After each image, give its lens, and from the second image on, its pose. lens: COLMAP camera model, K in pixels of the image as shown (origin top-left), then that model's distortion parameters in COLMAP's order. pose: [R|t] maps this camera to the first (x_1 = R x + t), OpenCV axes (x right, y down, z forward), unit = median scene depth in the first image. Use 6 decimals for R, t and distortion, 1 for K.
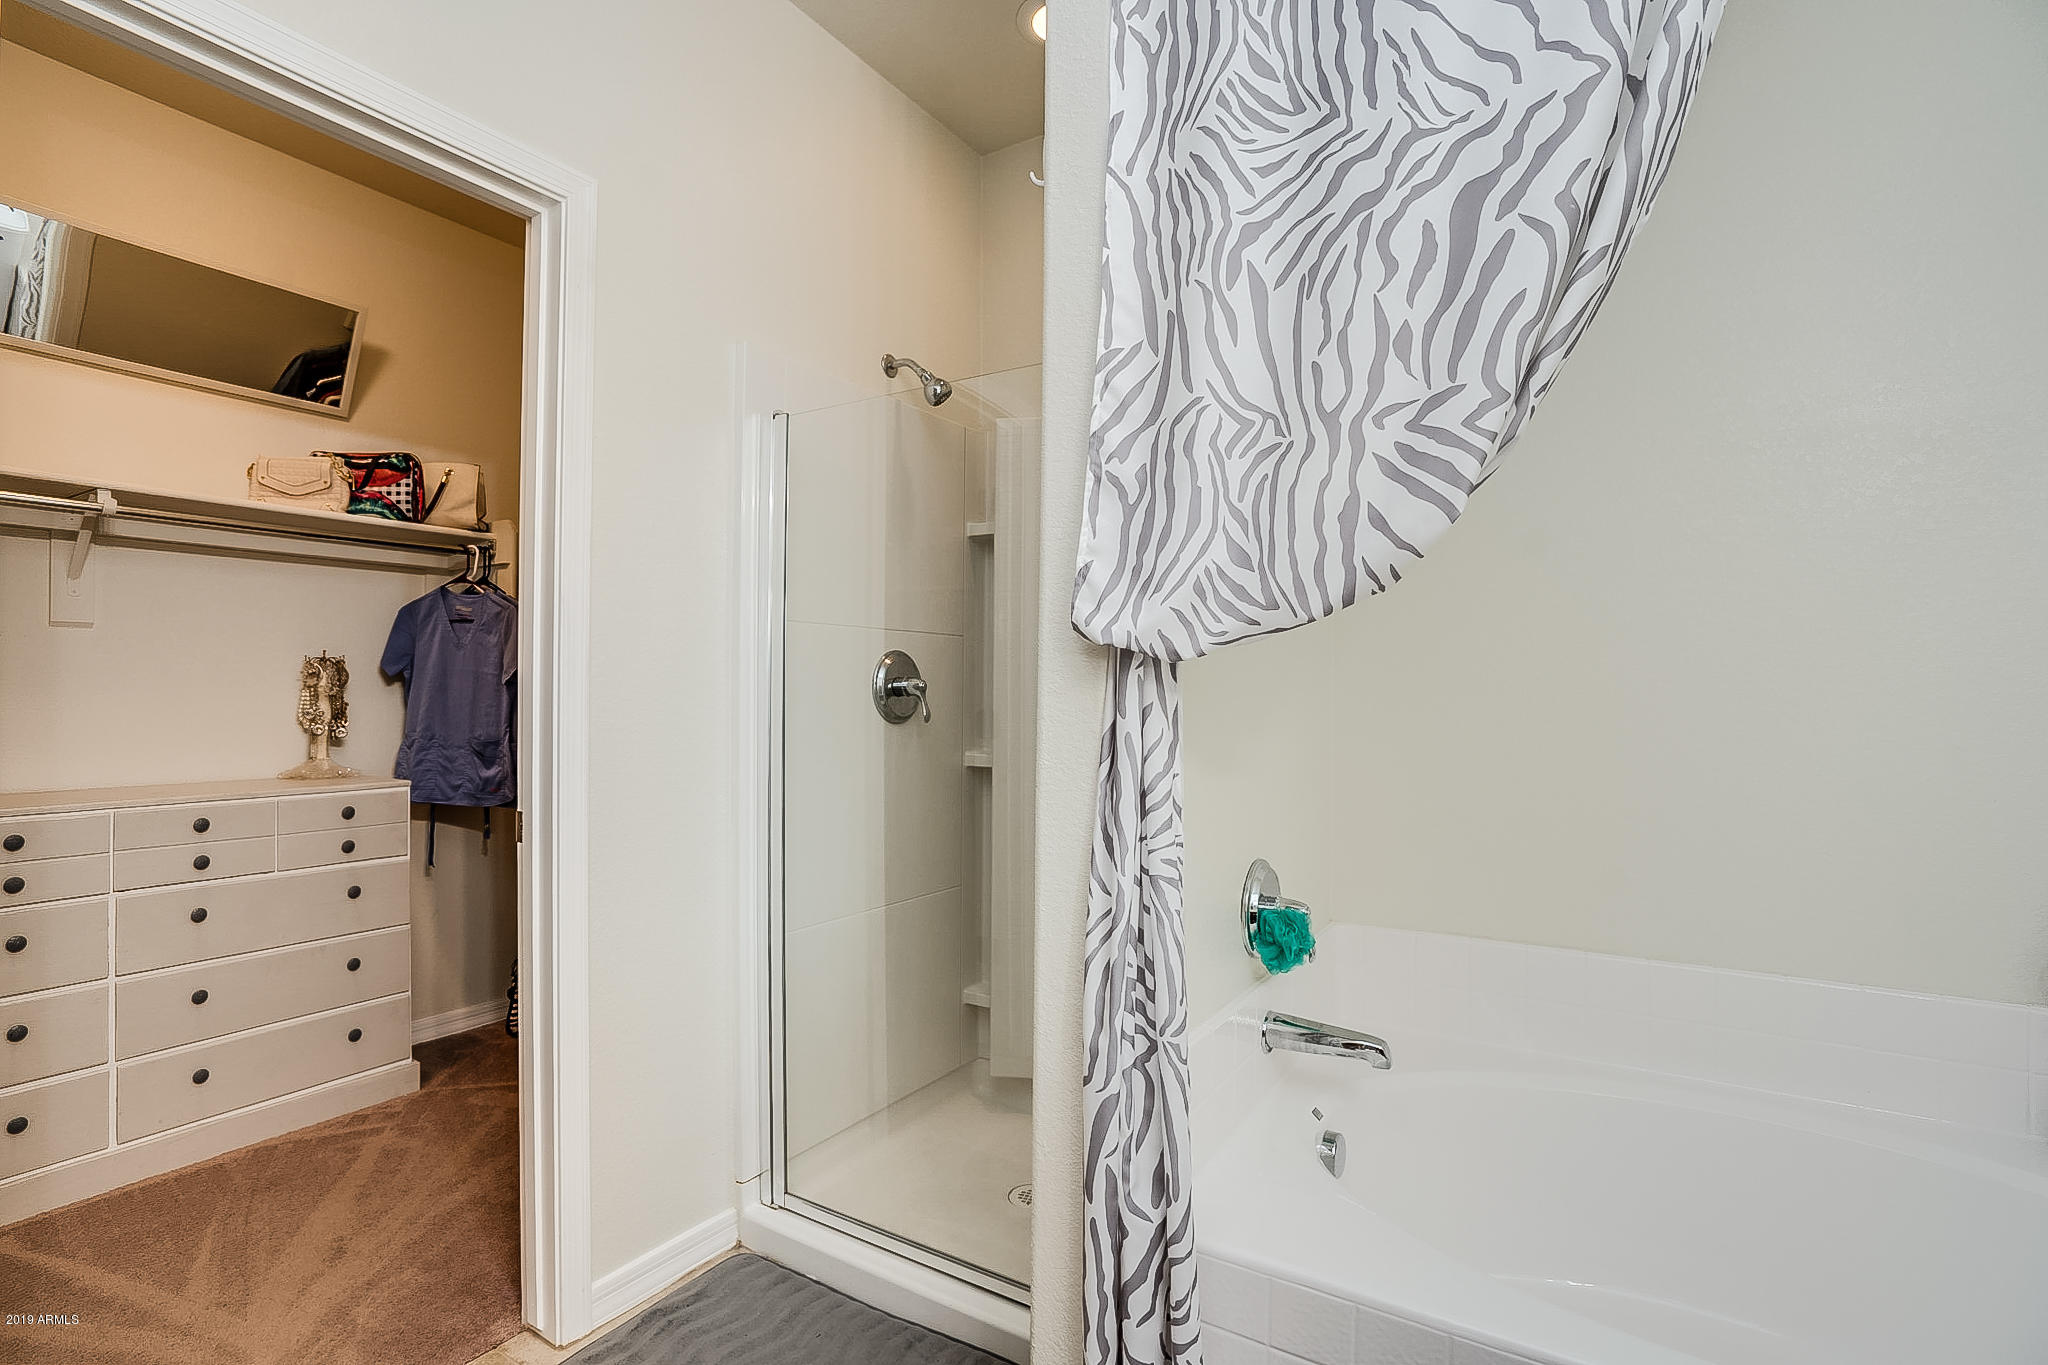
lens RADIAL K [[960.1, 0, 1013.9], [0, 960.1, 695.9], [0, 0, 1]] dist [-0.036839, 0.006404]
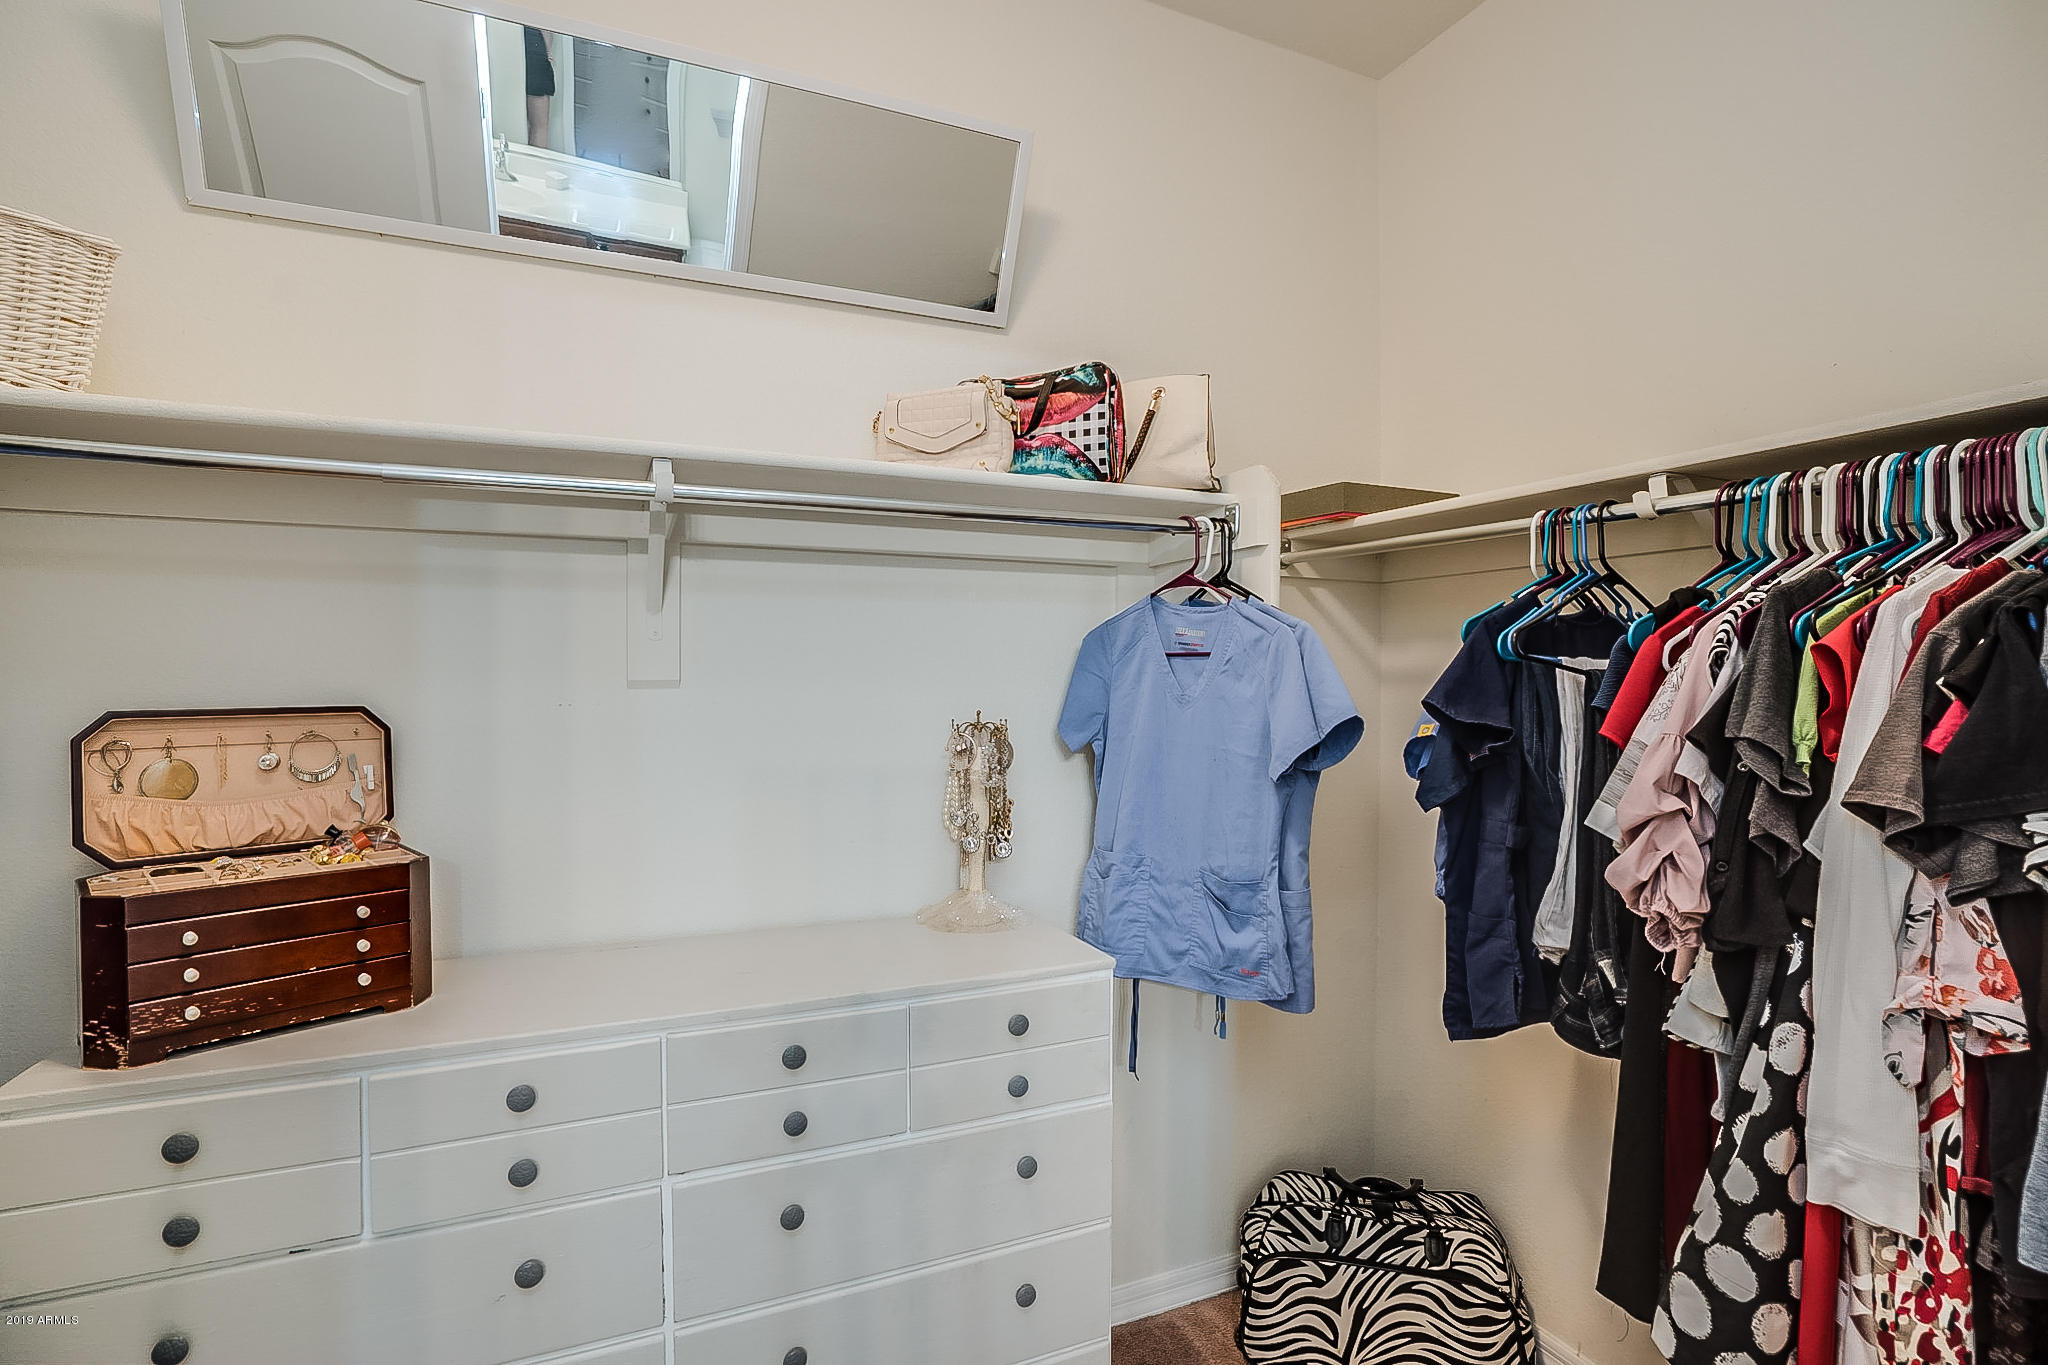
lens RADIAL K [[960.1, 0, 1033.1], [0, 960.1, 680.1], [0, 0, 1]] dist [-0.036839, 0.006404]
pose [[0.845714, -0.001165, -0.533635, -0.373240], [0.003815, 0.999985, 0.003863, -0.069040], [0.533623, -0.005303, 0.845706, 0.498127]]
